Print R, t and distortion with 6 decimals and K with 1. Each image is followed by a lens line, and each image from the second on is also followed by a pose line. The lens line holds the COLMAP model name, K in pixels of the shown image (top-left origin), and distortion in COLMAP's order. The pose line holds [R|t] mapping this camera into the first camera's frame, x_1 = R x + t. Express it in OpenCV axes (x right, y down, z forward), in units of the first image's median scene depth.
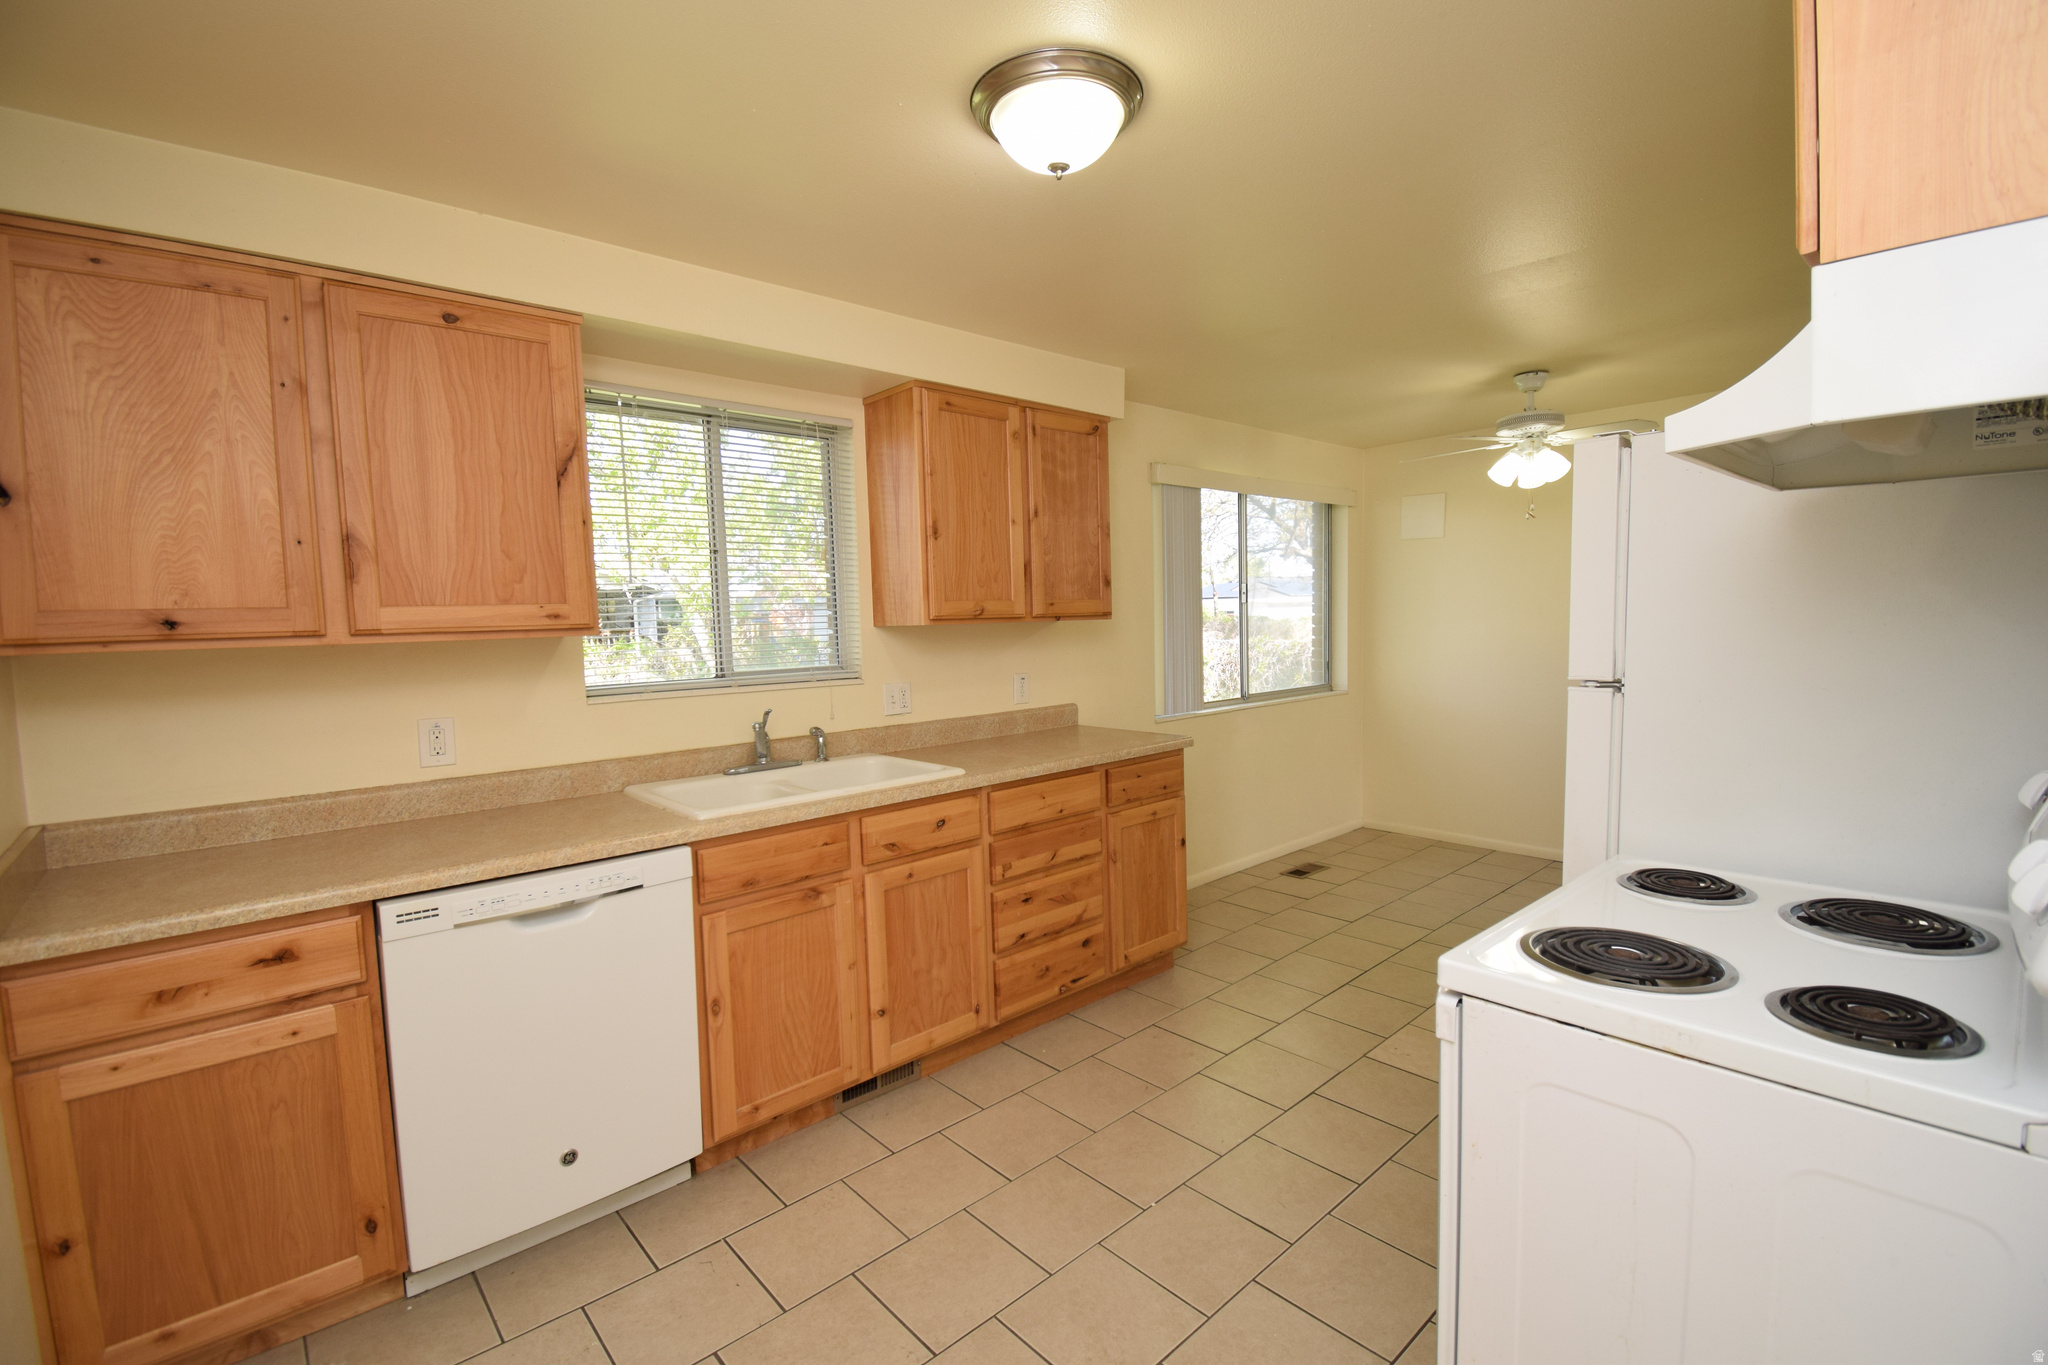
lens RADIAL K [[907.2, 0, 1018.1], [0, 907.2, 688.3], [0, 0, 1]] dist [-0.011816, -0.000230]
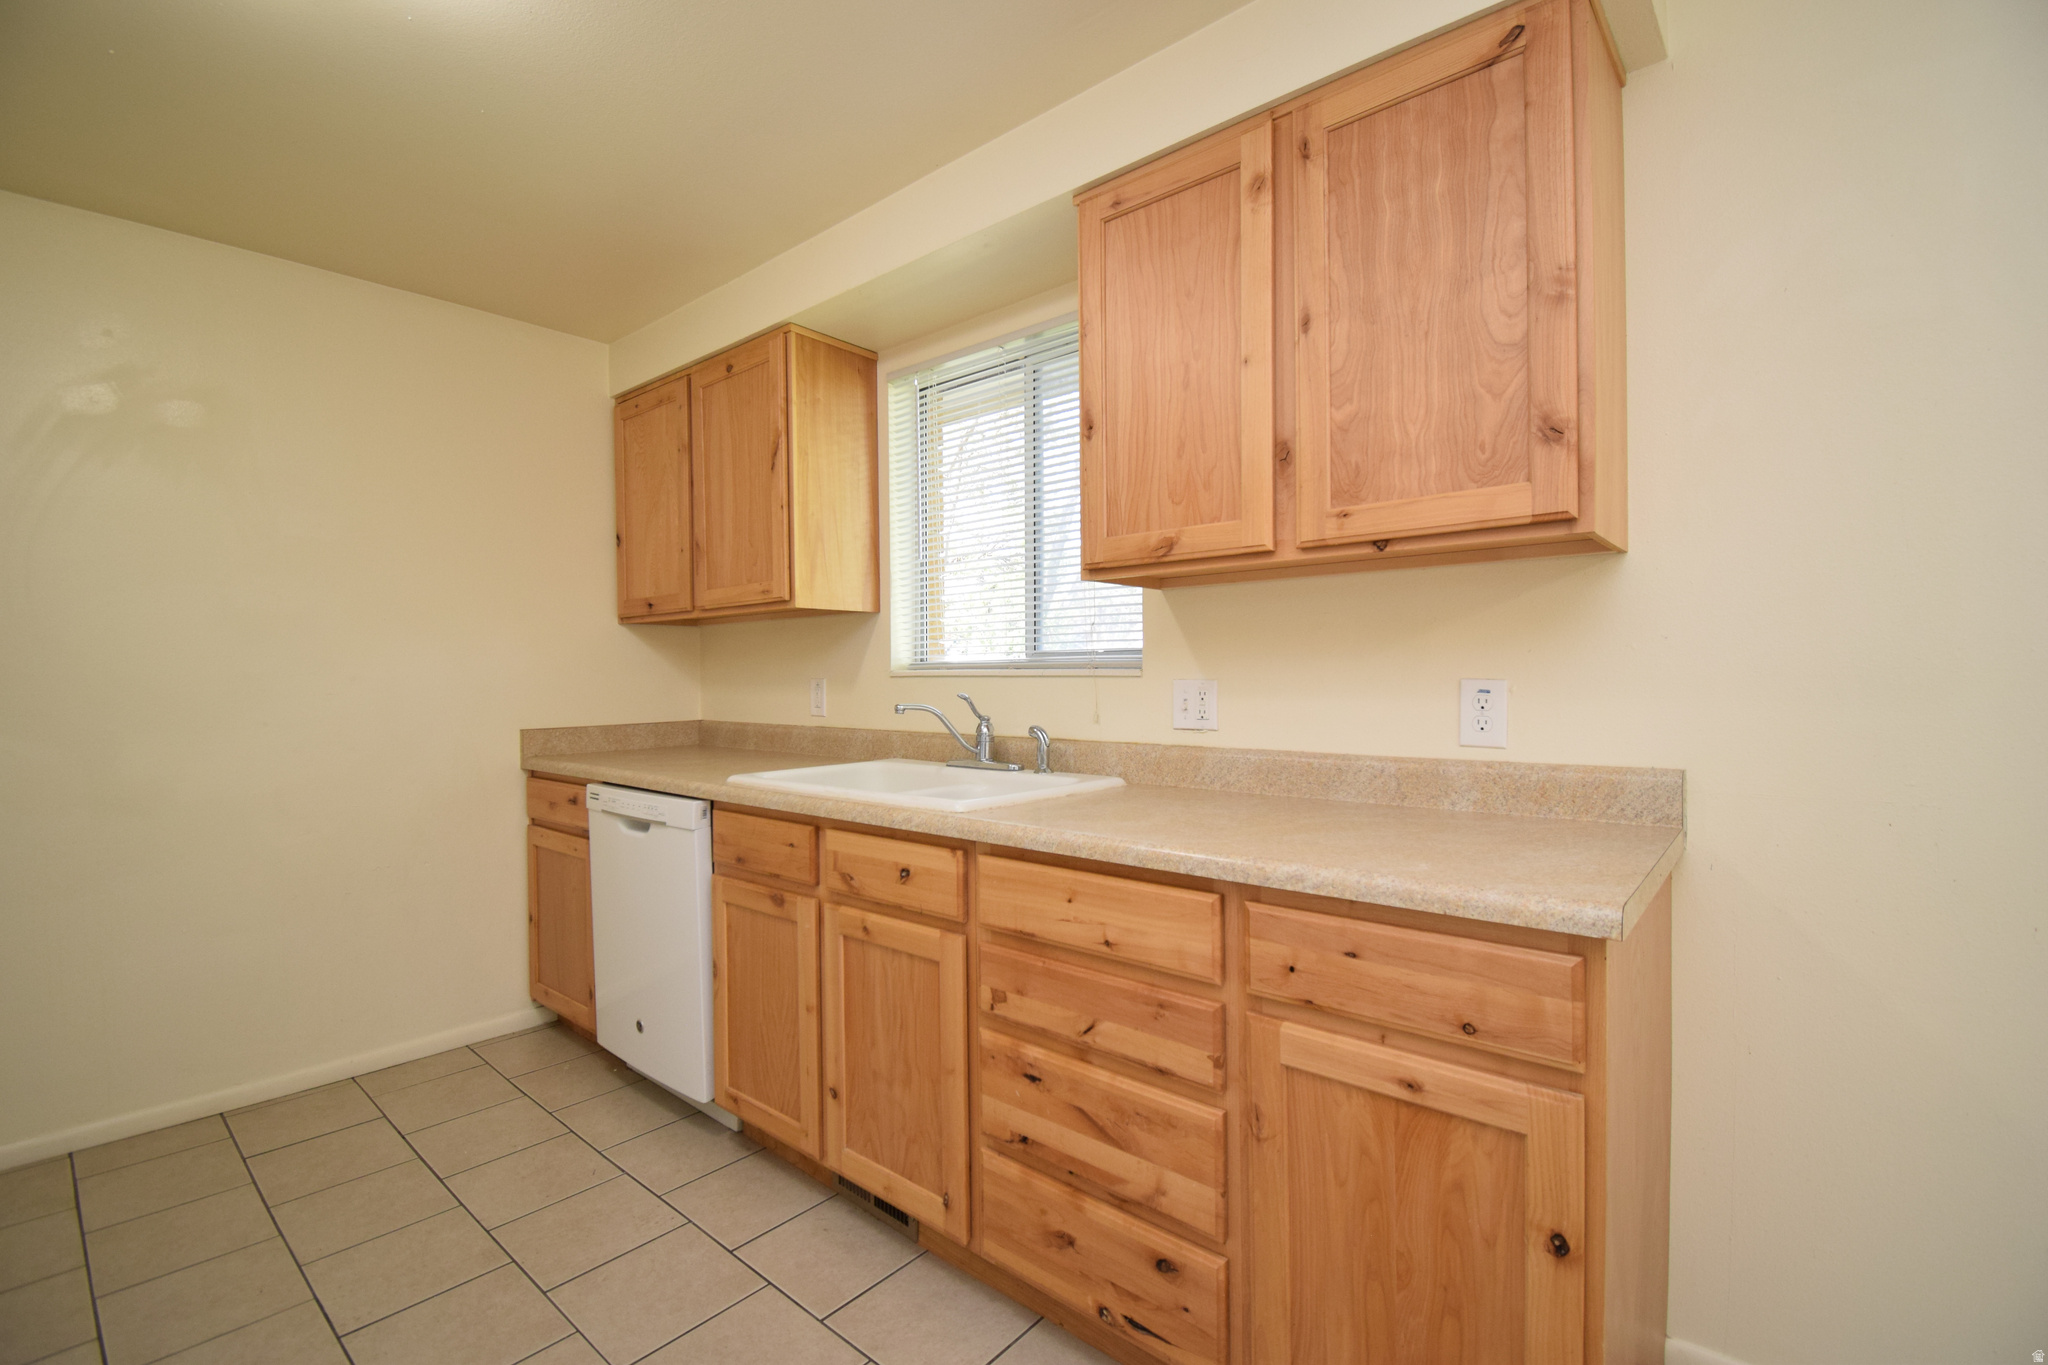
lens RADIAL K [[907.2, 0, 1018.1], [0, 907.2, 688.3], [0, 0, 1]] dist [-0.011816, -0.000230]
pose [[0.115856, 0.038528, -0.992519, 0.537651], [-0.074720, 0.996754, 0.029971, -0.011099], [0.990452, 0.070689, 0.118359, 0.927154]]
